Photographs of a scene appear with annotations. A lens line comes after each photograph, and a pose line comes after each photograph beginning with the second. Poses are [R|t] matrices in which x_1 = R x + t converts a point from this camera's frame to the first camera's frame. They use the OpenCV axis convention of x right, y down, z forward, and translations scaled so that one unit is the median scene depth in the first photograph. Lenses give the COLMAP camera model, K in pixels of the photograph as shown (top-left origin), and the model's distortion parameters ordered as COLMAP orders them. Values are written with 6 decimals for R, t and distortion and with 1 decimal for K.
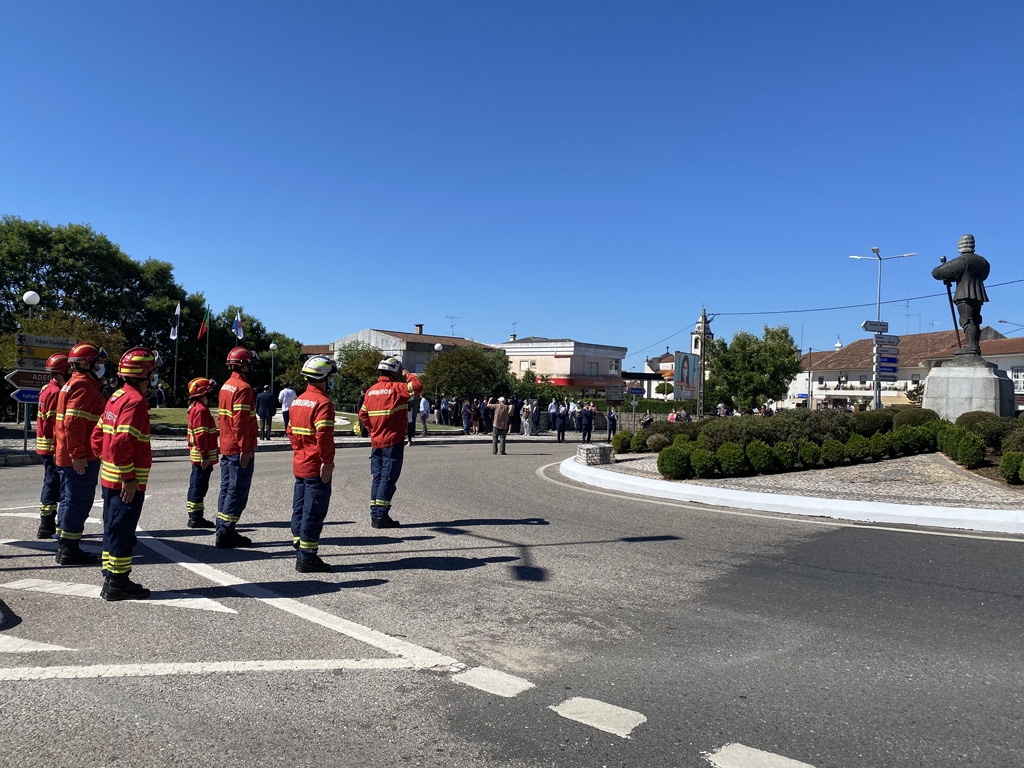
lens RADIAL K [[778.0, 0, 512.0], [0, 778.0, 384.0], [0, 0, 1]] dist [0.058069, -0.076837]
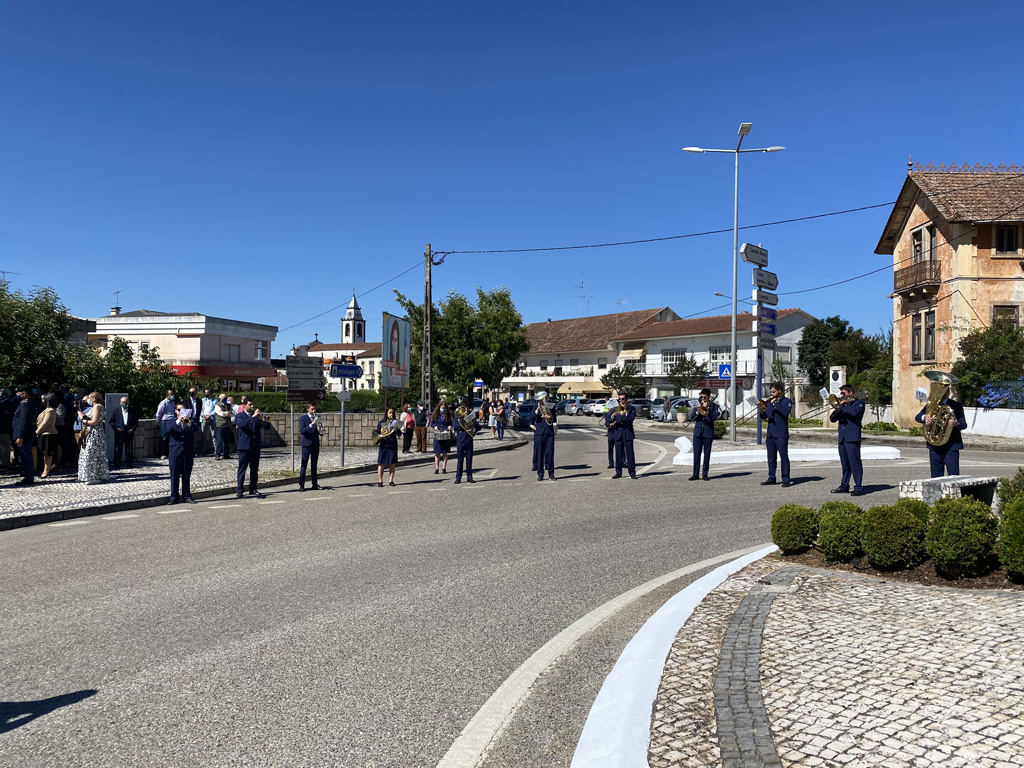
lens RADIAL K [[778.0, 0, 512.0], [0, 778.0, 384.0], [0, 0, 1]] dist [0.058069, -0.076837]
pose [[0.898926, -0.017349, 0.437756, 0.014546], [0.013015, 0.999832, 0.012899, 0.004737], [-0.437907, -0.005898, 0.899001, 0.202561]]
